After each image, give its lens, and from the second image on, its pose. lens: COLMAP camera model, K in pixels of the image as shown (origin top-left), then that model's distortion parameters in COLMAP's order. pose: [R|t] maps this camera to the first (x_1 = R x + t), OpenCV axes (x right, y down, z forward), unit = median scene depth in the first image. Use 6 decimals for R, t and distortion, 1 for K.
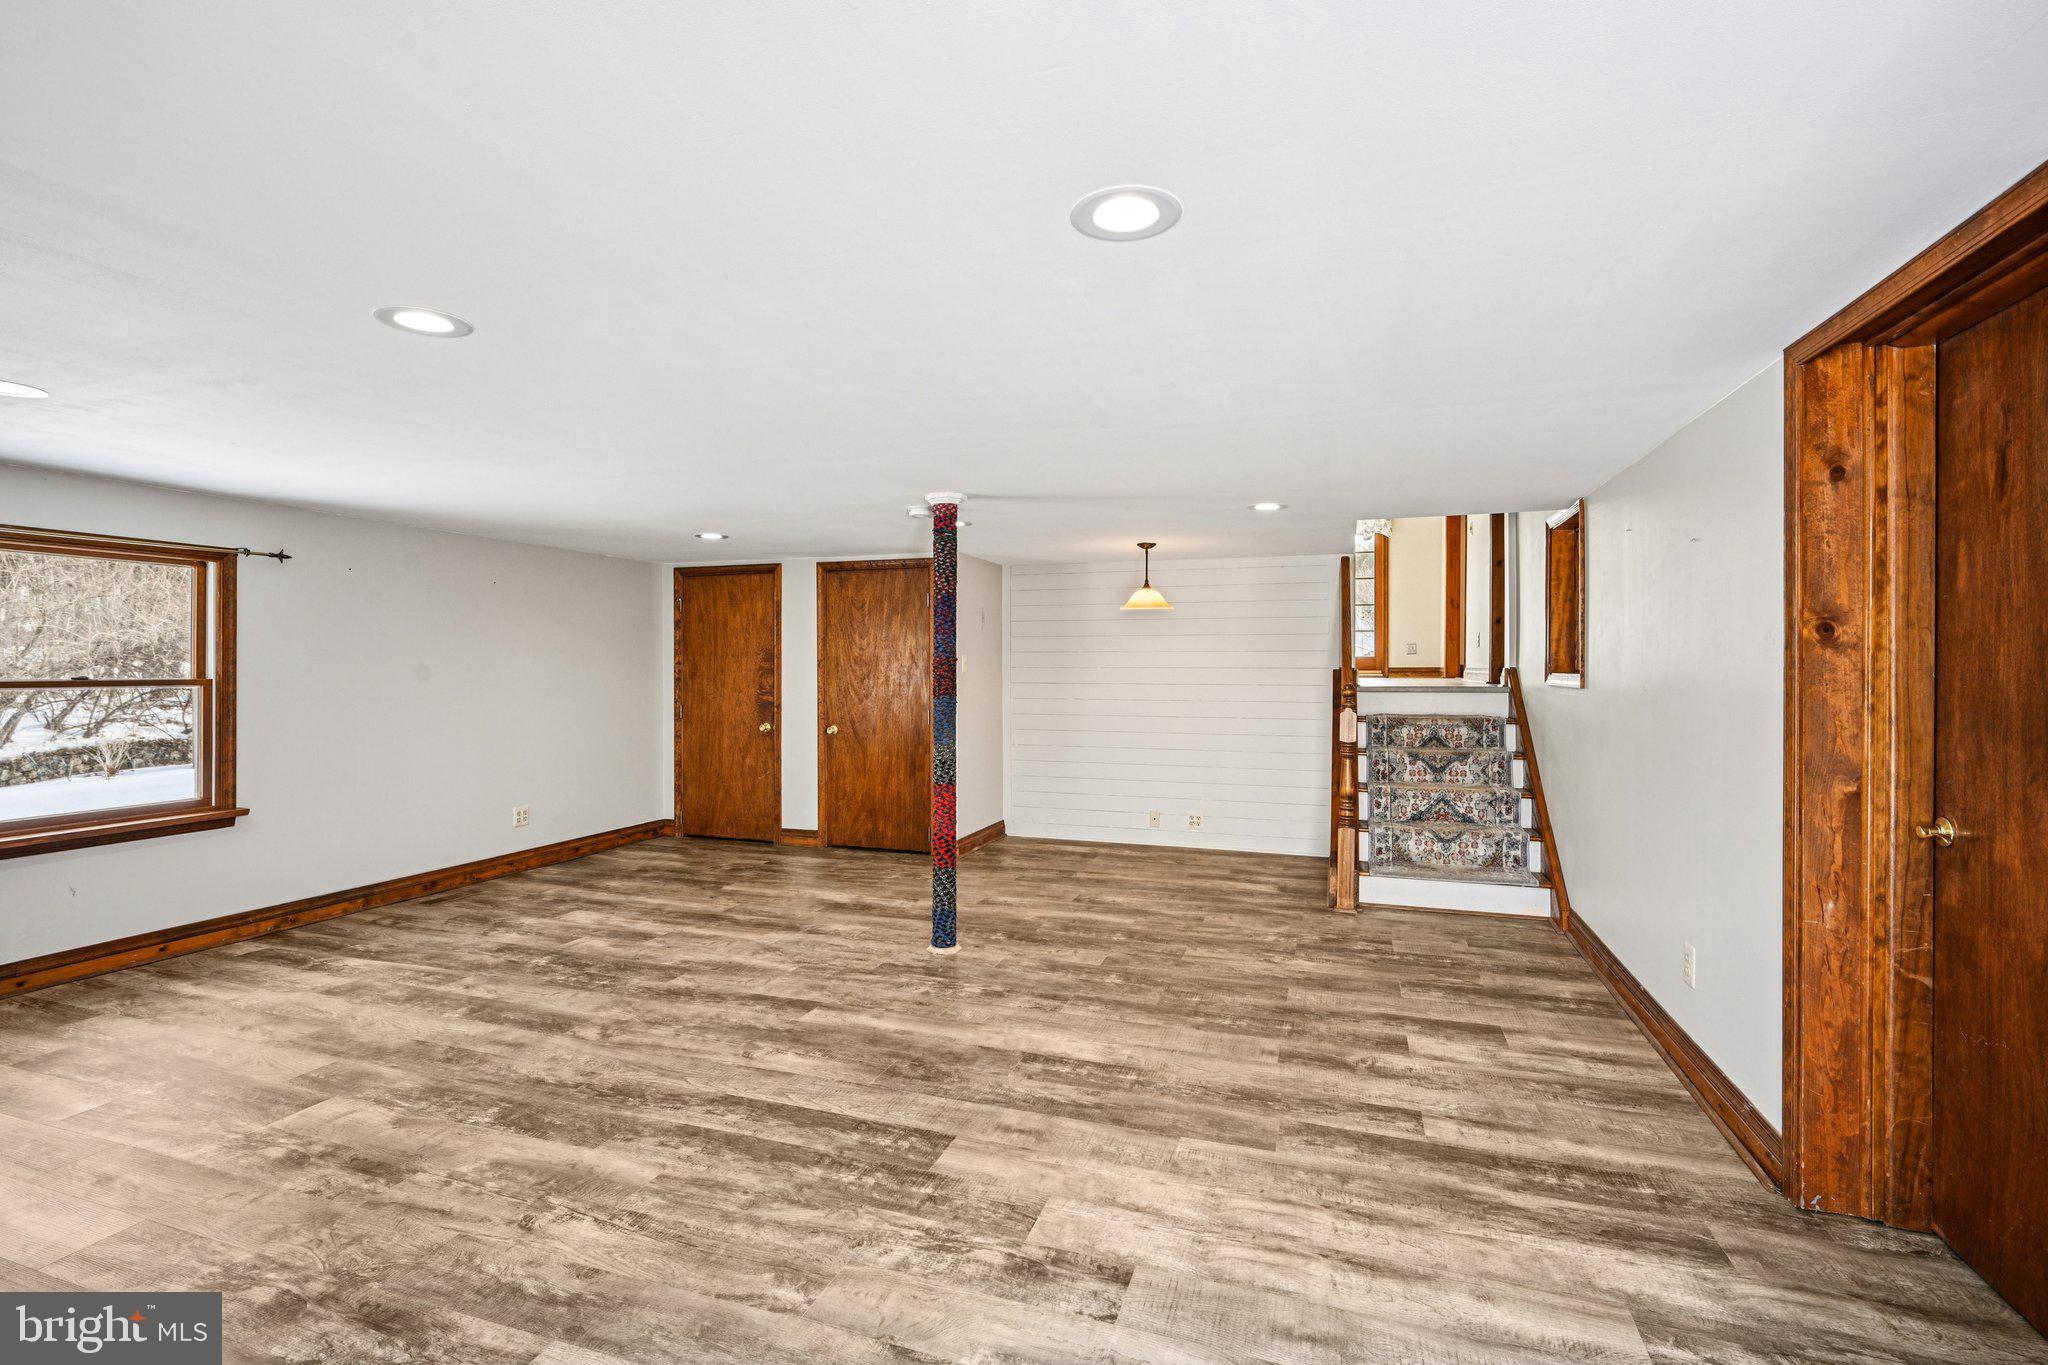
lens RADIAL K [[933.1, 0, 1026.5], [0, 933.1, 674.4], [0, 0, 1]] dist [-0.002045, 0.000127]
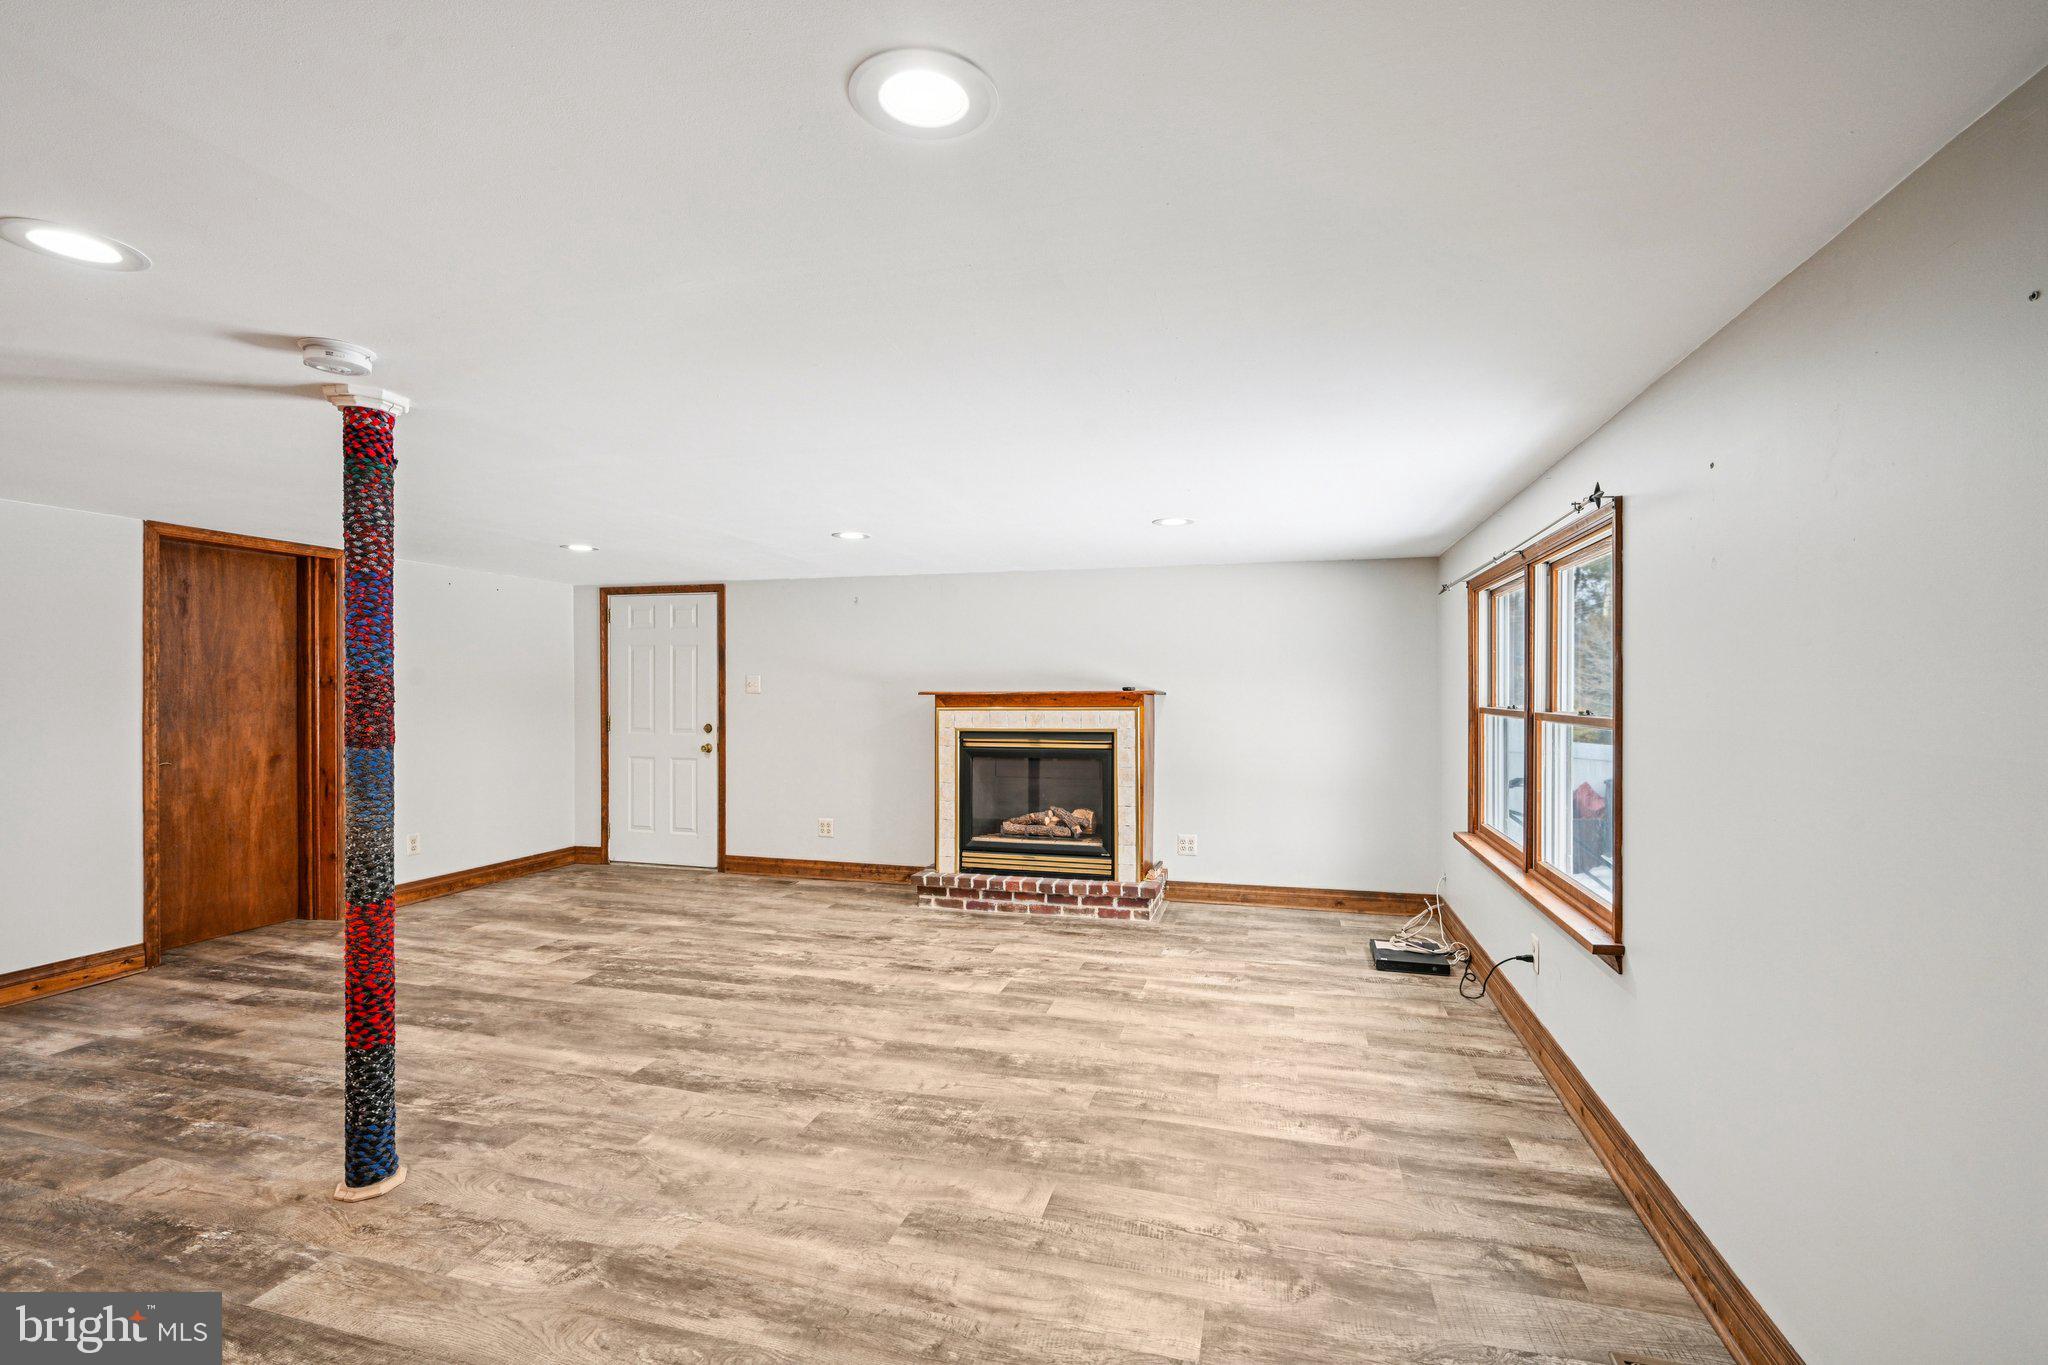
lens RADIAL K [[933.1, 0, 1025.1], [0, 933.1, 684.3], [0, 0, 1]] dist [-0.002045, 0.000127]
pose [[-0.998277, -0.003712, -0.058556, -0.619264], [-0.003976, 0.999982, 0.004404, -0.025869], [0.058538, 0.004629, -0.998274, 2.162328]]
